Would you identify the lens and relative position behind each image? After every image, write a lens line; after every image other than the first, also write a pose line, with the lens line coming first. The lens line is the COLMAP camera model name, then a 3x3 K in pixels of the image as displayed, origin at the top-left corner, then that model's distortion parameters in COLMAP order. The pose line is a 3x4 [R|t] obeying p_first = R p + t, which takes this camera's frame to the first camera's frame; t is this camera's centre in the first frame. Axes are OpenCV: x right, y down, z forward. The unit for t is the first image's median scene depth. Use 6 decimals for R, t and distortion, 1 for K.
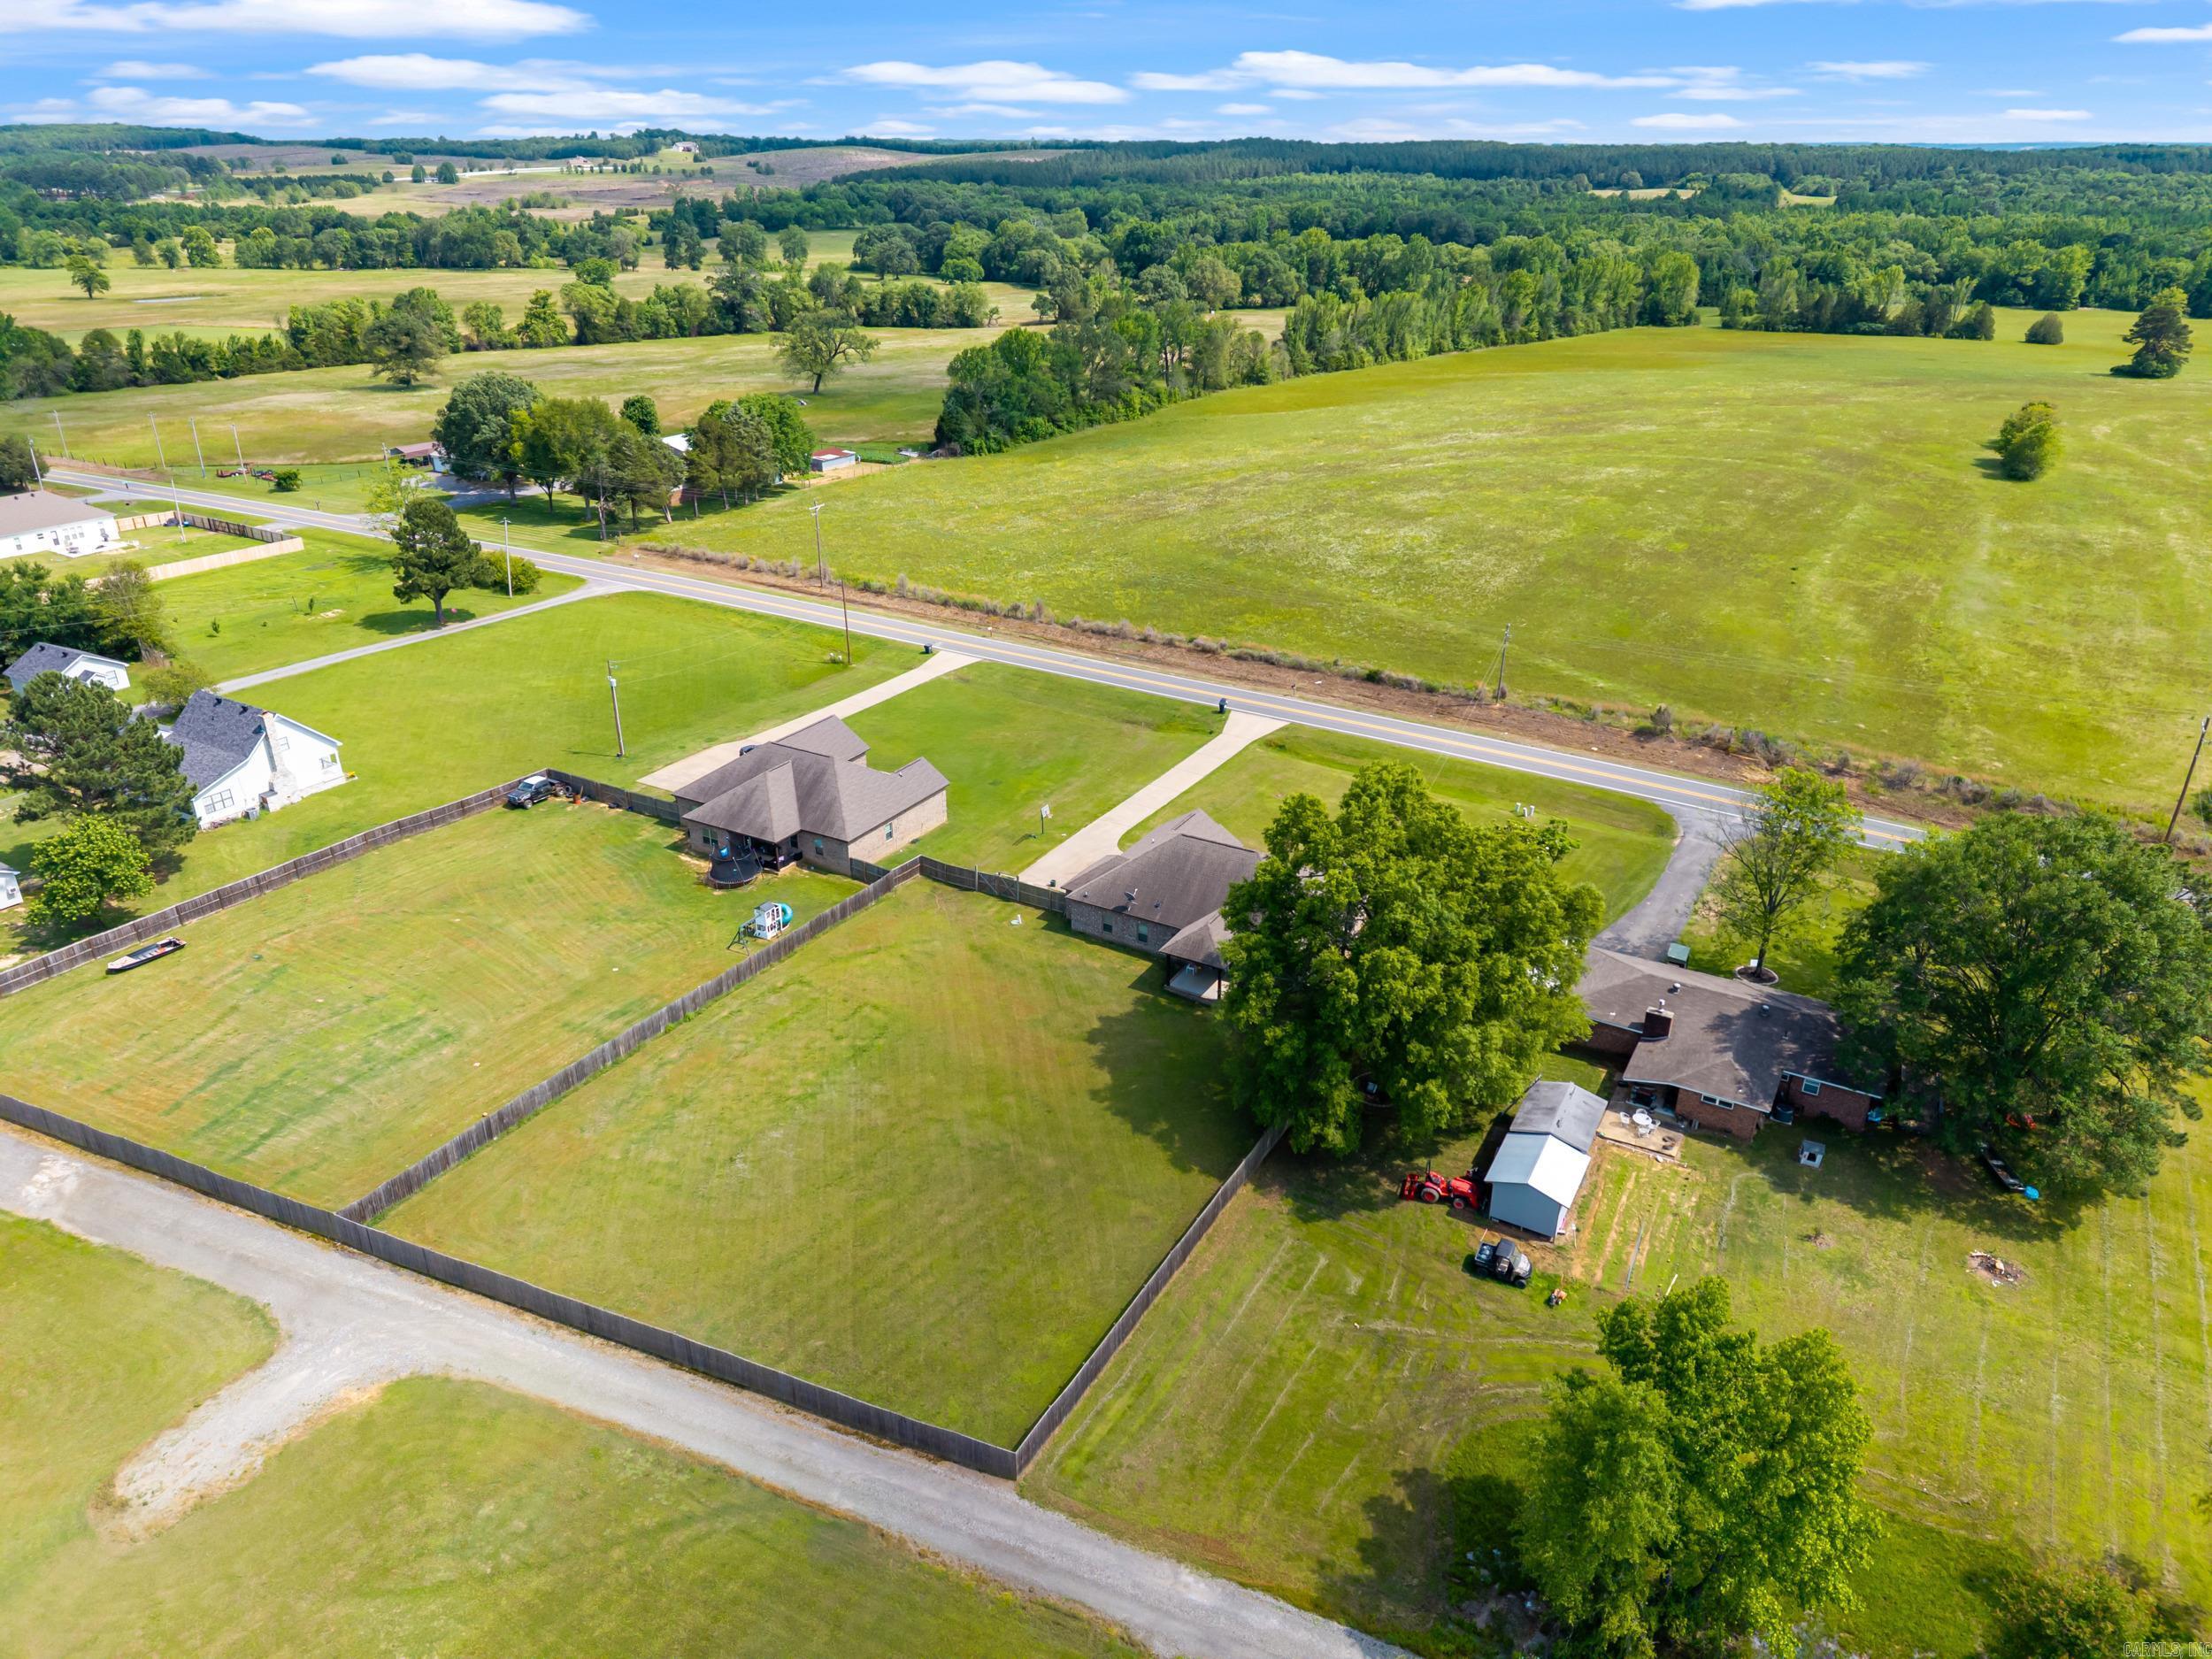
lens RADIAL K [[1469.4, 0, 1106.0], [0, 1469.4, 829.5], [0, 0, 1]] dist [0.055960, -0.055511]
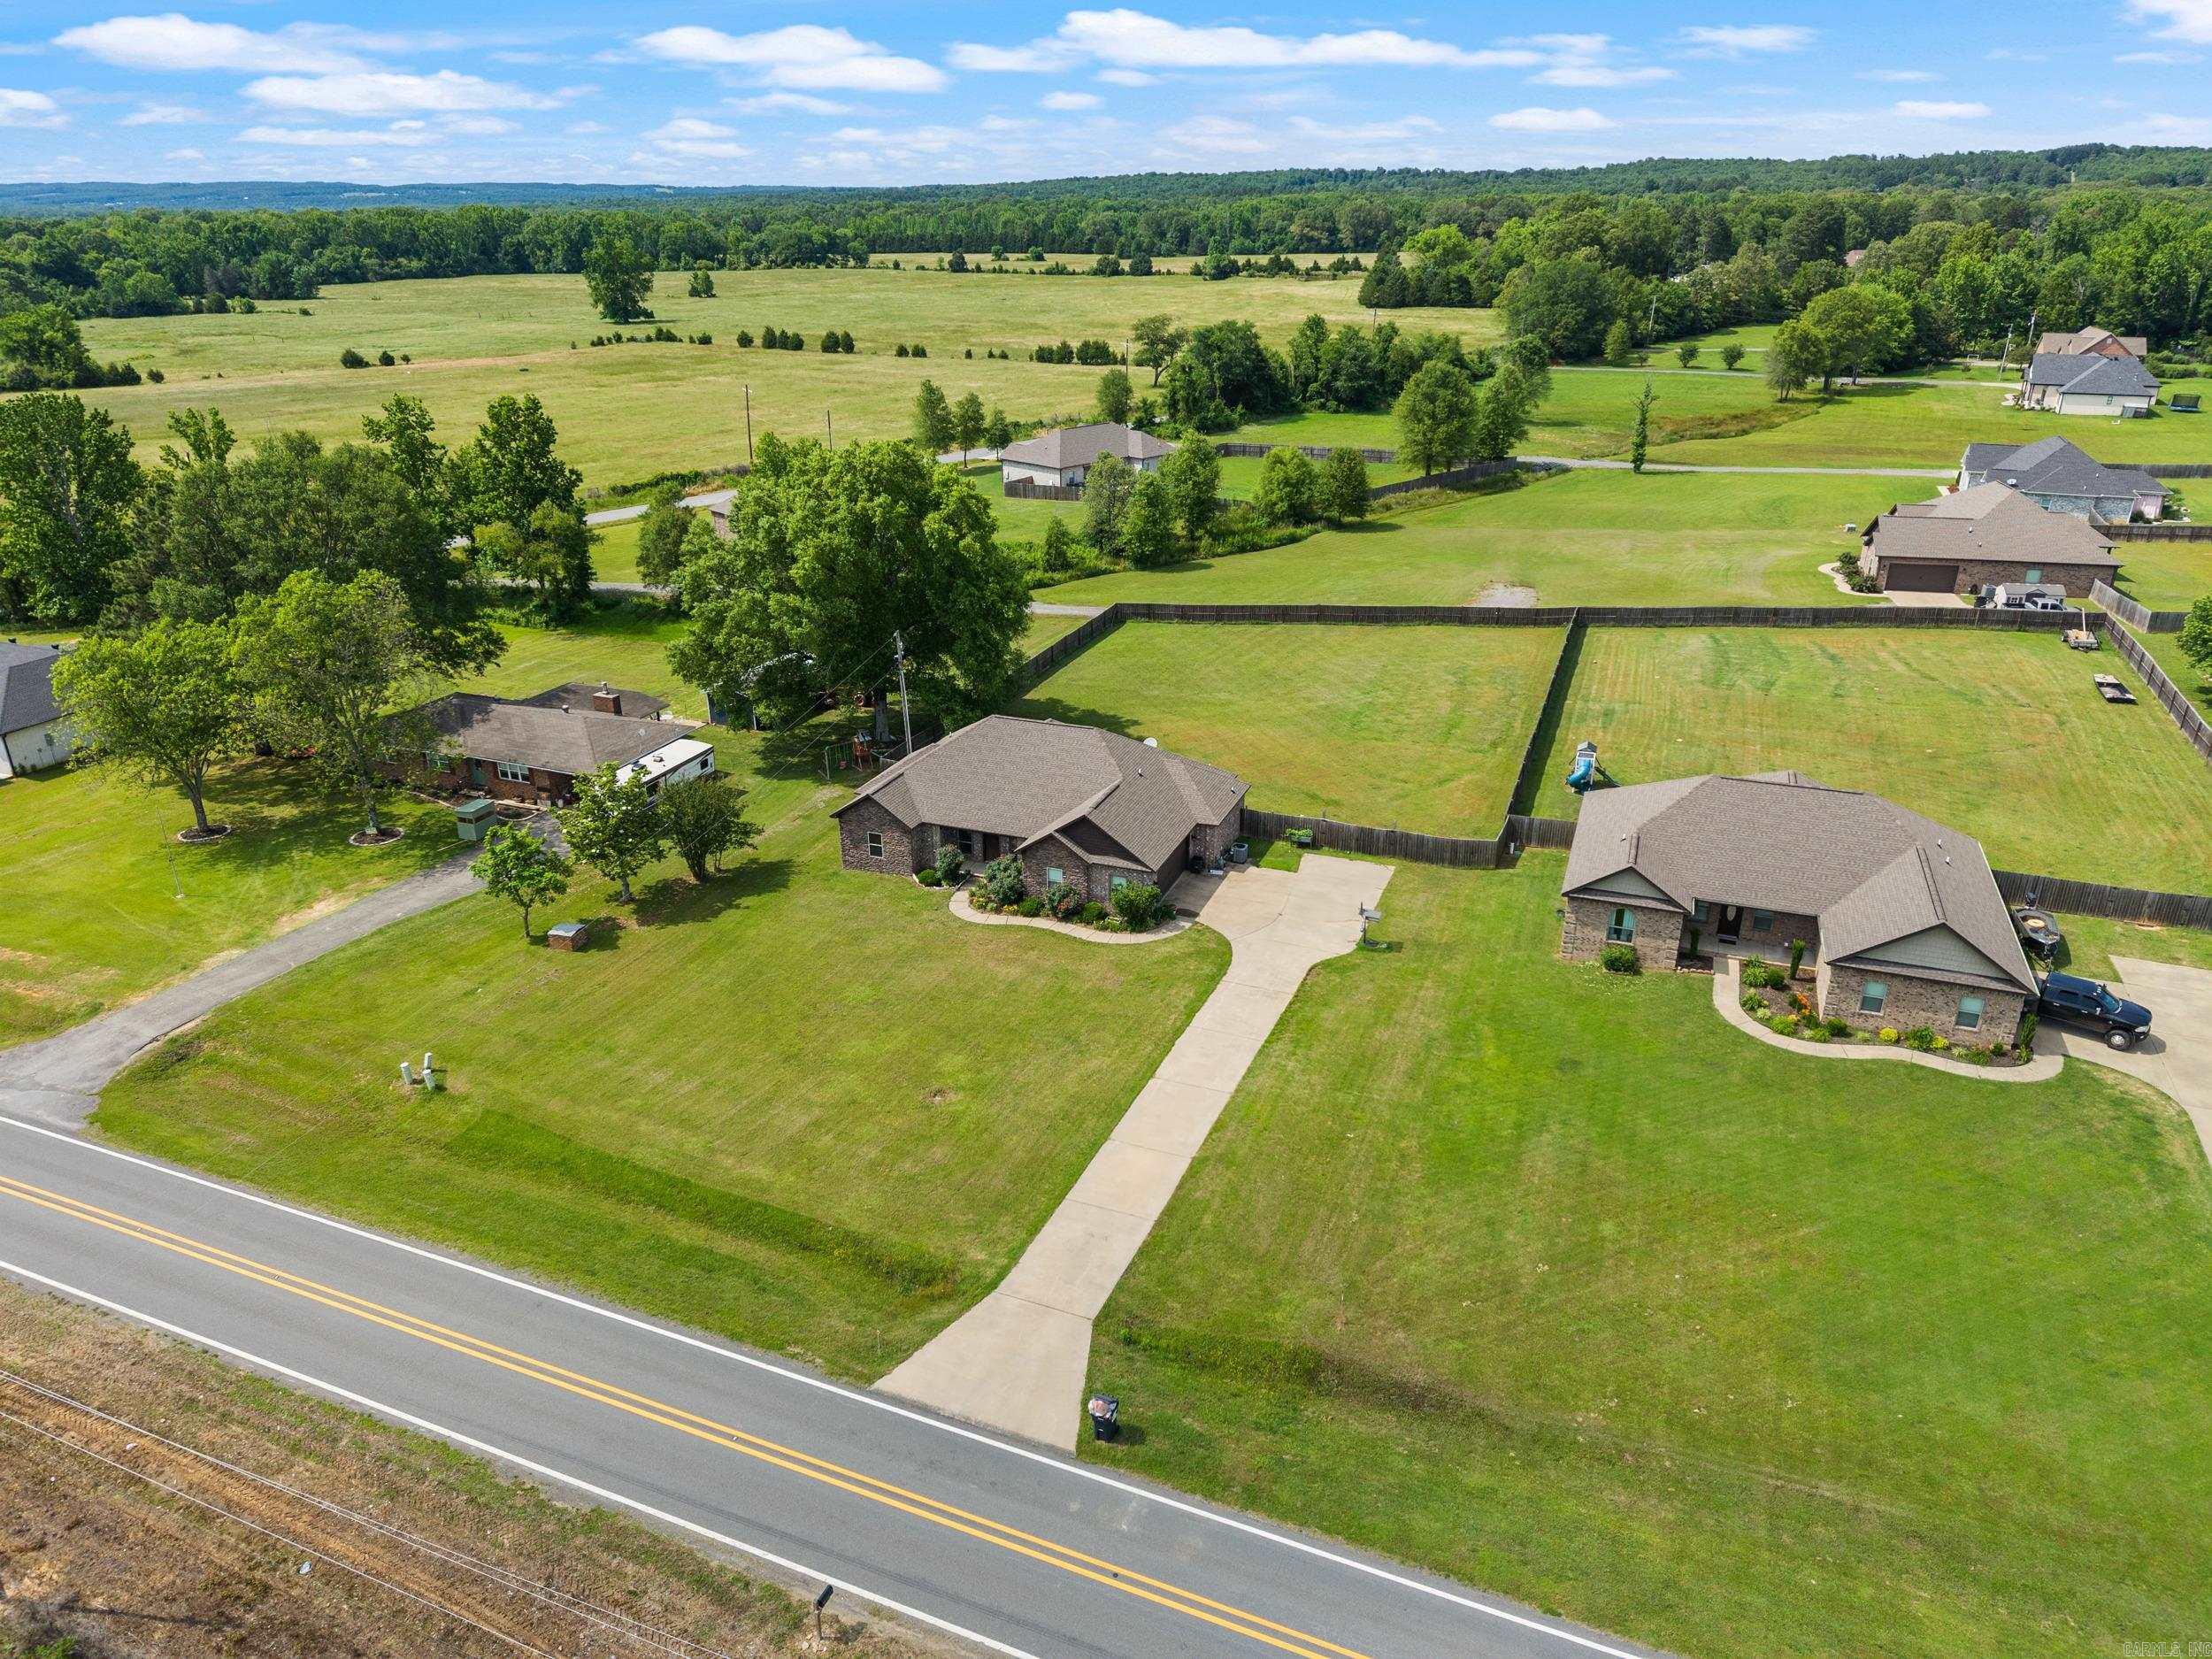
lens RADIAL K [[1469.4, 0, 1106.0], [0, 1469.4, 829.5], [0, 0, 1]] dist [0.055960, -0.055511]
pose [[-0.987432, 0.062397, -0.145208, 0.110103], [-0.065575, 0.674202, 0.735630, -0.357262], [0.143800, 0.735907, -0.661636, 1.078757]]
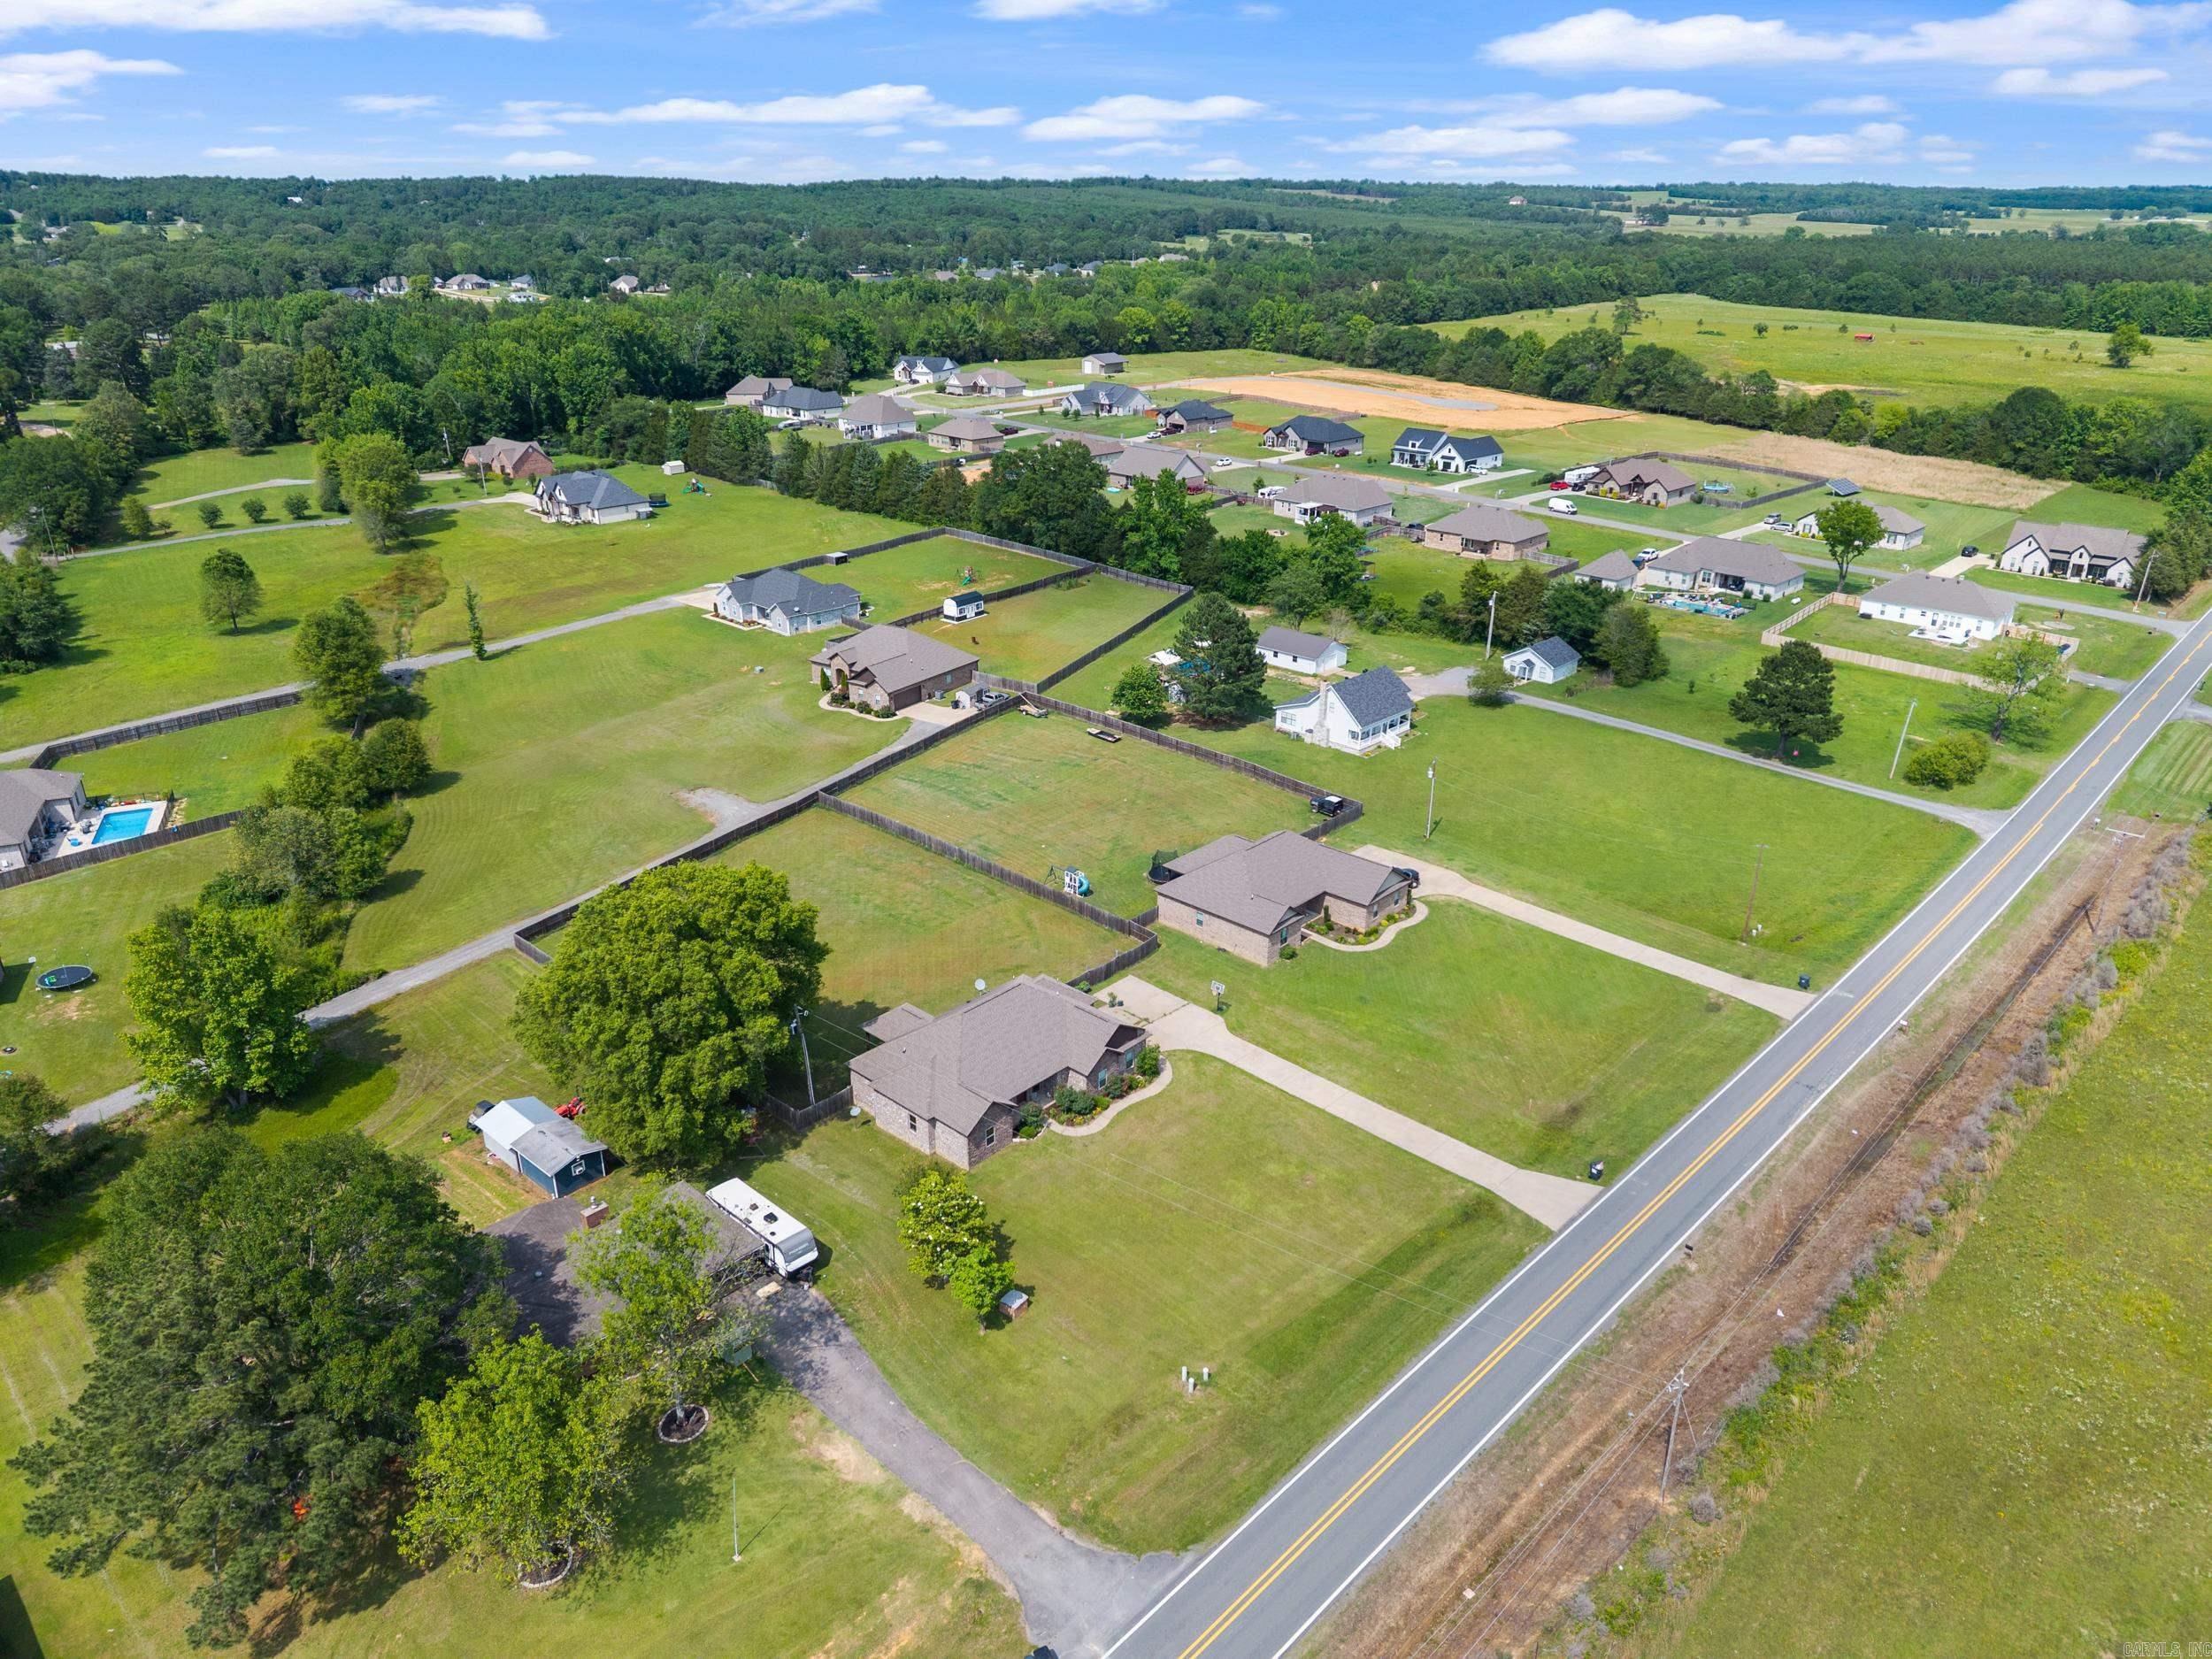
lens RADIAL K [[1469.5, 0, 1106.0], [0, 1469.5, 829.5], [0, 0, 1]] dist [0.038077, -0.041081]
pose [[-0.221385, 0.381635, -0.897409, 0.663215], [-0.411648, 0.797665, 0.440768, -0.405846], [0.884044, 0.466996, -0.019492, 0.723847]]
